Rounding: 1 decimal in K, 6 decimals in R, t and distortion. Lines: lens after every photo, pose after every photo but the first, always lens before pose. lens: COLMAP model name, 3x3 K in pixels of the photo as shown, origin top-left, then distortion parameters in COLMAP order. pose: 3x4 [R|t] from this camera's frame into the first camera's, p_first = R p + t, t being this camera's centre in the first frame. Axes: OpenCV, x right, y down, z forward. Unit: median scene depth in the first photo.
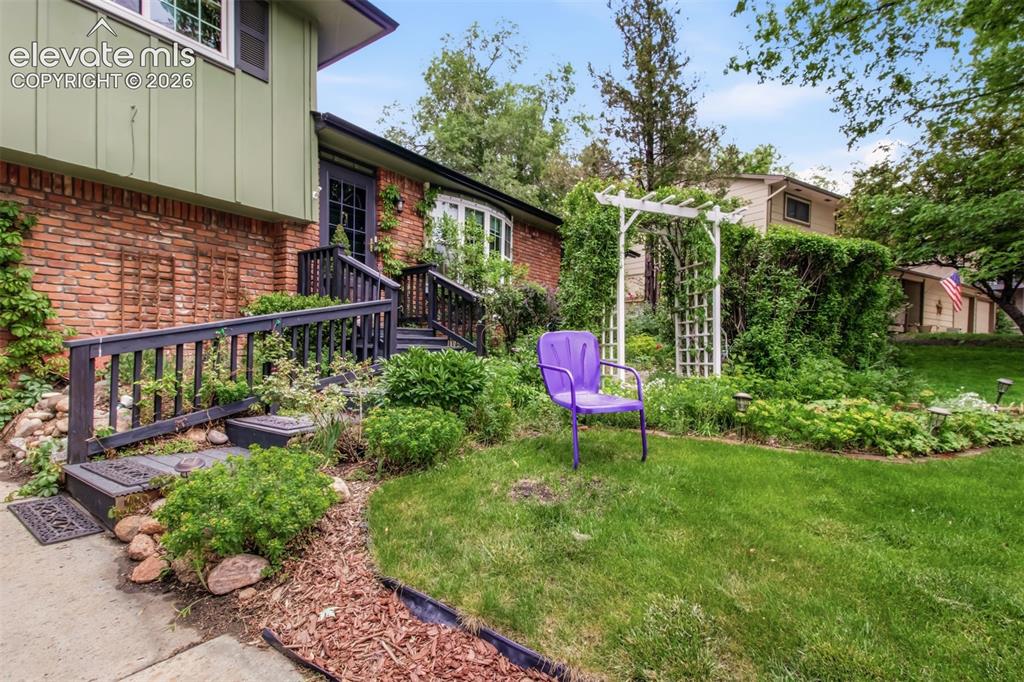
lens RADIAL K [[502.2, 0, 516.7], [0, 502.2, 364.9], [0, 0, 1]] dist [0.003045, 0.000398]
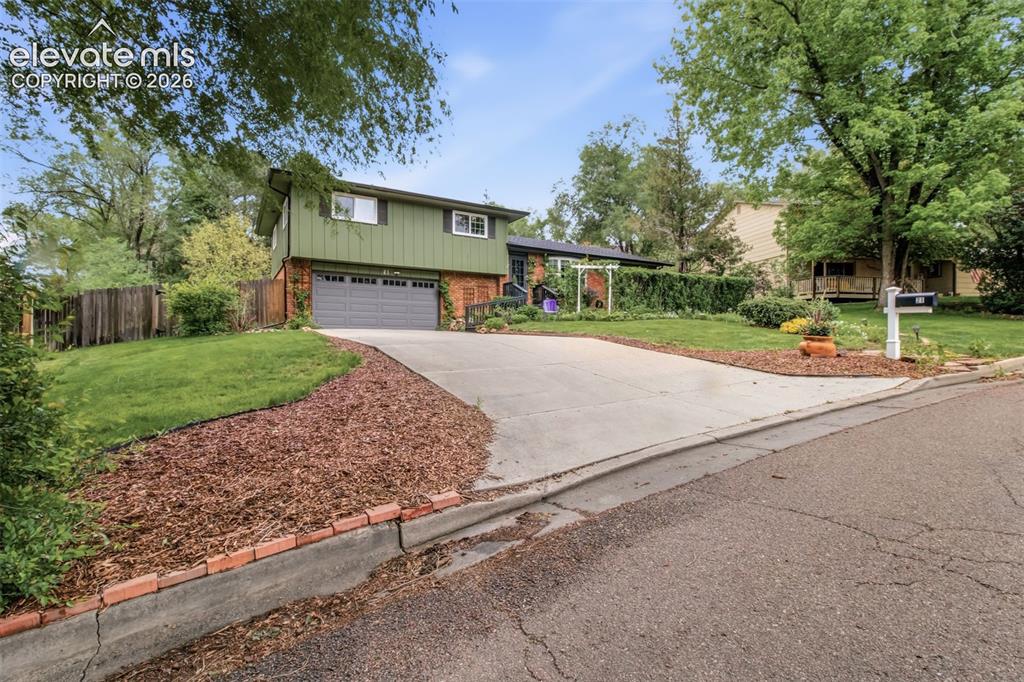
lens RADIAL K [[502.2, 0, 516.7], [0, 502.2, 364.9], [0, 0, 1]] dist [0.003045, 0.000398]
pose [[0.916158, -0.001647, -0.400815, 1.033781], [0.004193, 0.999976, 0.005475, 0.314818], [0.400796, -0.006696, 0.916143, -2.130982]]
